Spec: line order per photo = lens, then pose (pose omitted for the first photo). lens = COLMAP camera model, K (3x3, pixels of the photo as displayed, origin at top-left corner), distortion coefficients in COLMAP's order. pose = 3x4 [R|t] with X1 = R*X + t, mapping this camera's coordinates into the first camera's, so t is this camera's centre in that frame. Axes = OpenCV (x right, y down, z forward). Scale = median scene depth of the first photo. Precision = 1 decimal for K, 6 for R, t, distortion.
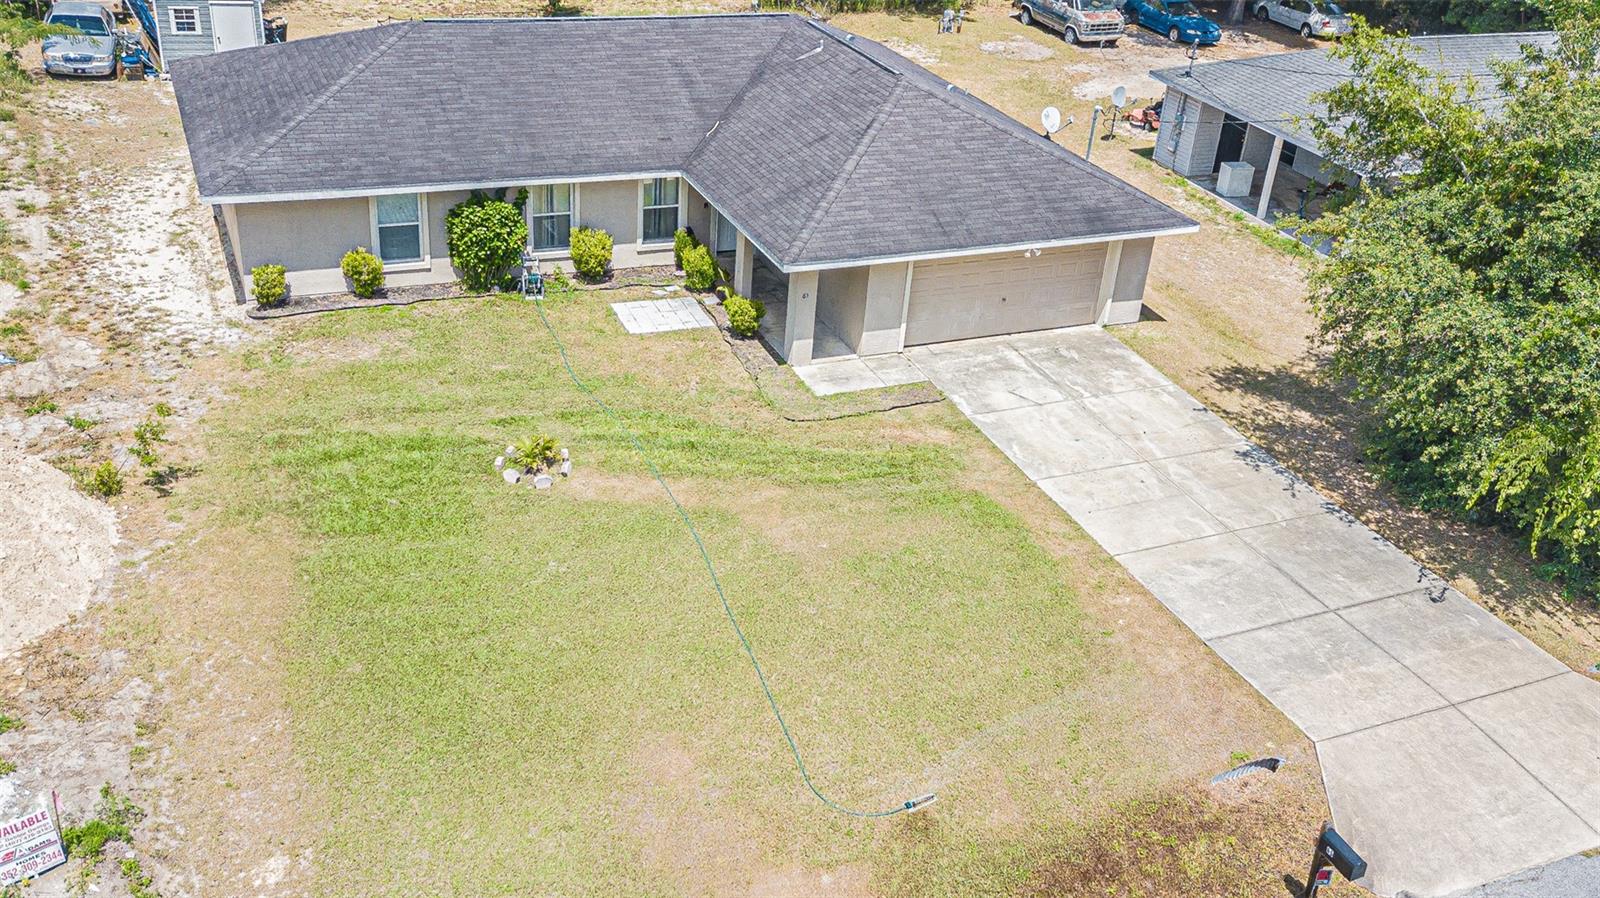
lens RADIAL K [[1410.5, 0, 799.9], [0, 1410.5, 450.4], [0, 0, 1]] dist [0.021167, -0.000459]
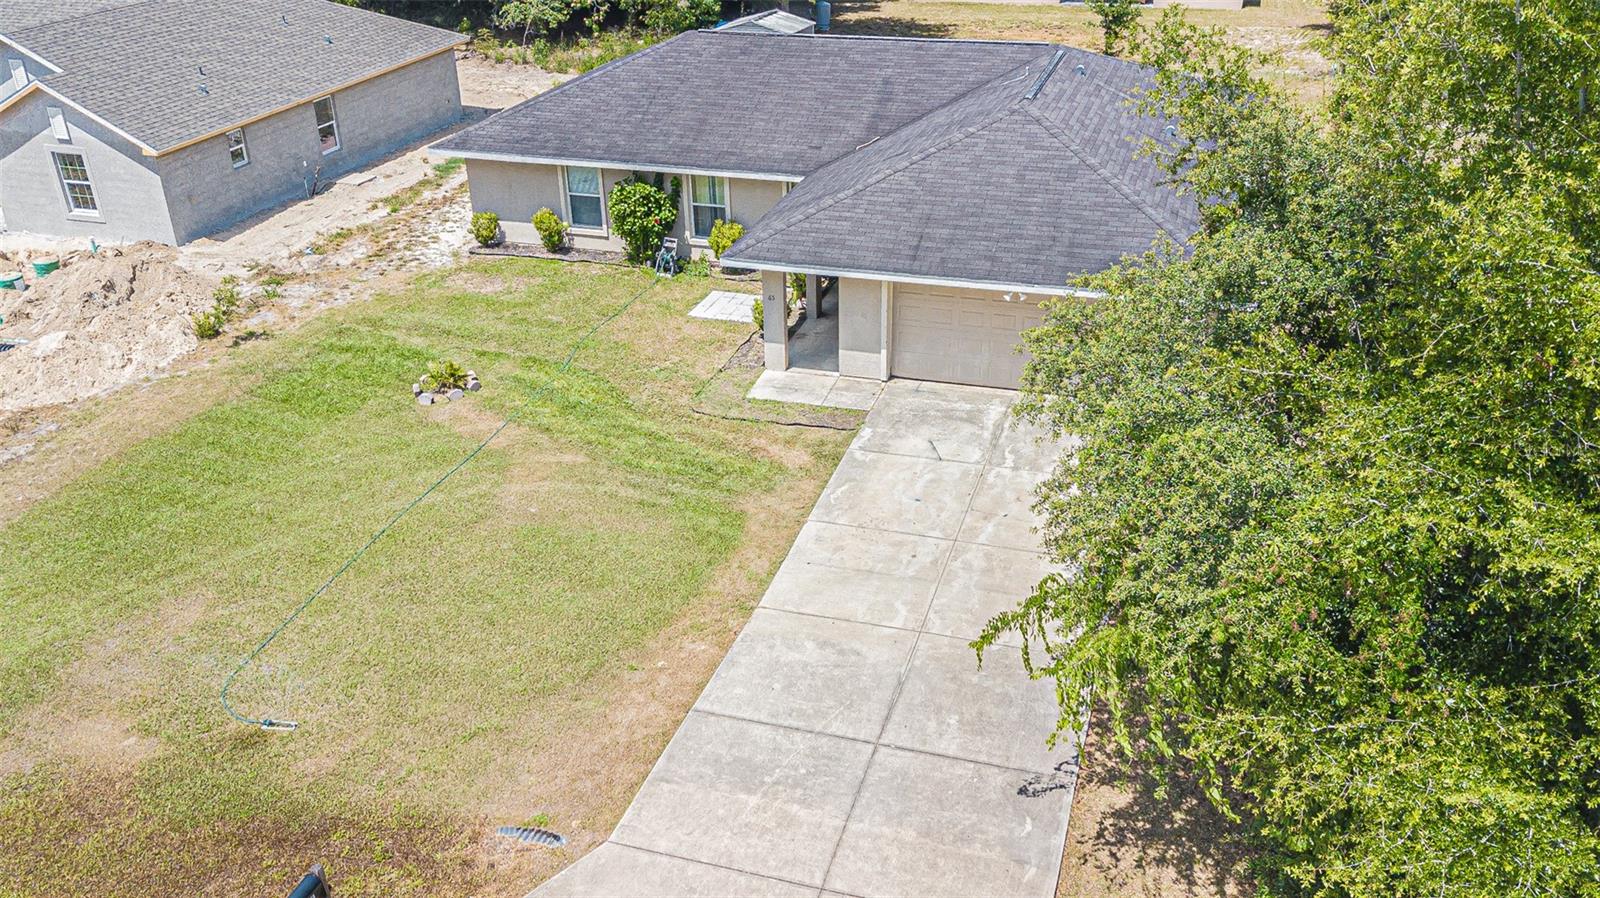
lens RADIAL K [[1297.7, 0, 805.9], [0, 1297.7, 448.0], [0, 0, 1]] dist [0.028377, -0.008680]
pose [[0.751911, 0.224049, -0.620026, 0.581303], [-0.251825, 0.966774, 0.043957, -0.051653], [0.609274, 0.123086, 0.783349, 0.300767]]
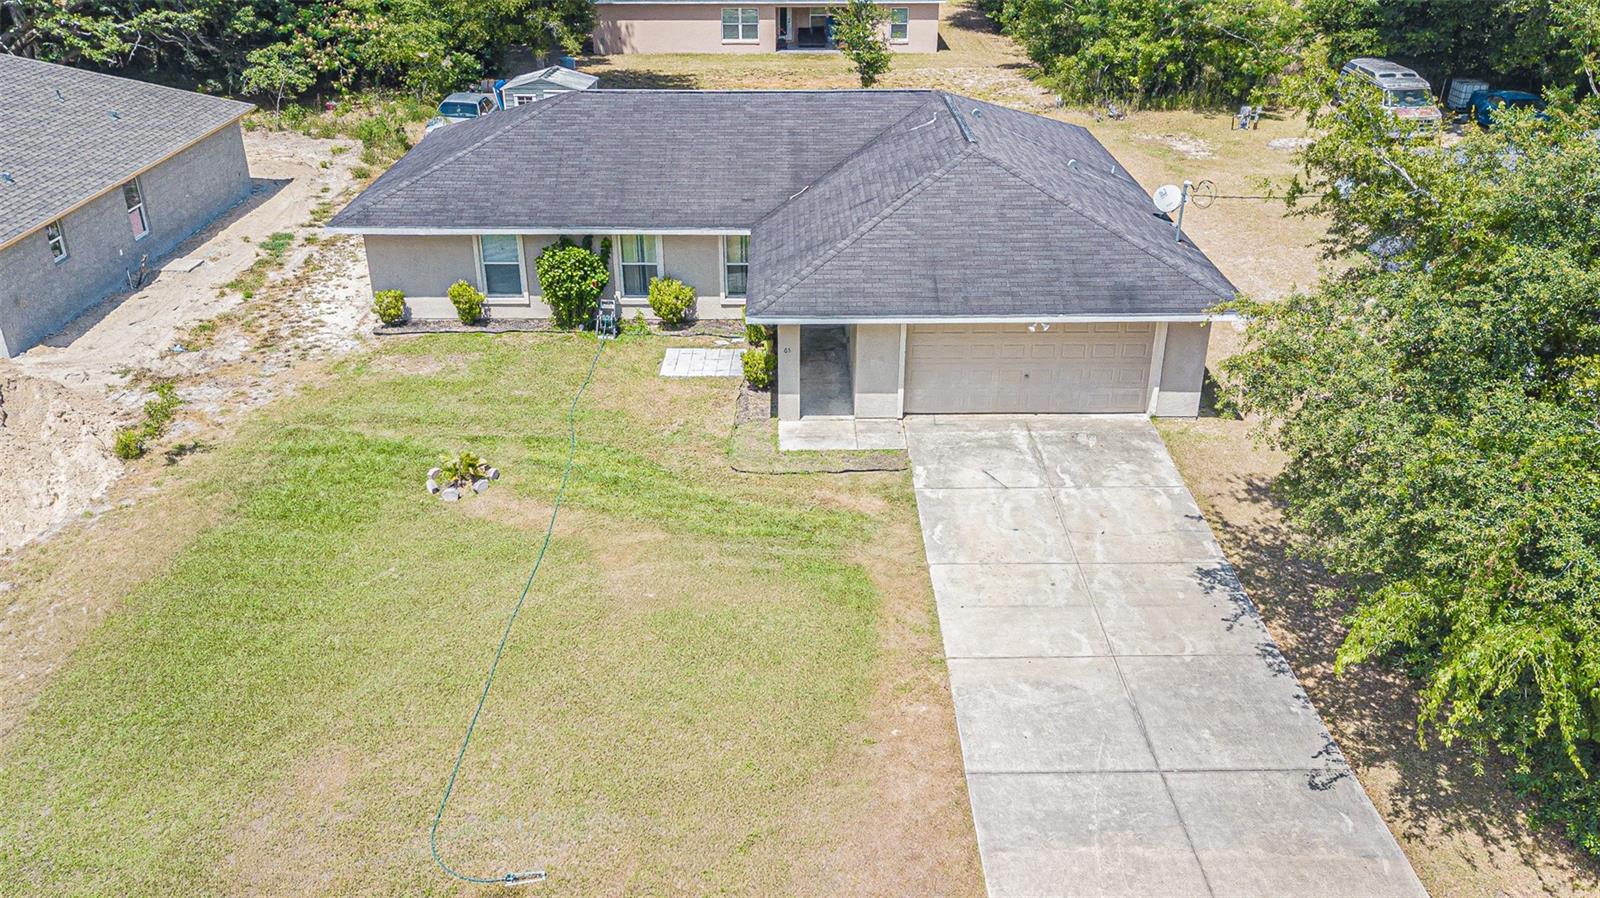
lens RADIAL K [[1213.7, 0, 797.1], [0, 1213.7, 450.5], [0, 0, 1]] dist [0.018958, 0.005772]
pose [[0.916960, 0.112158, -0.382890, 0.331933], [-0.130847, 0.991135, -0.023029, -0.019617], [0.376913, 0.071217, 0.923507, 0.202652]]
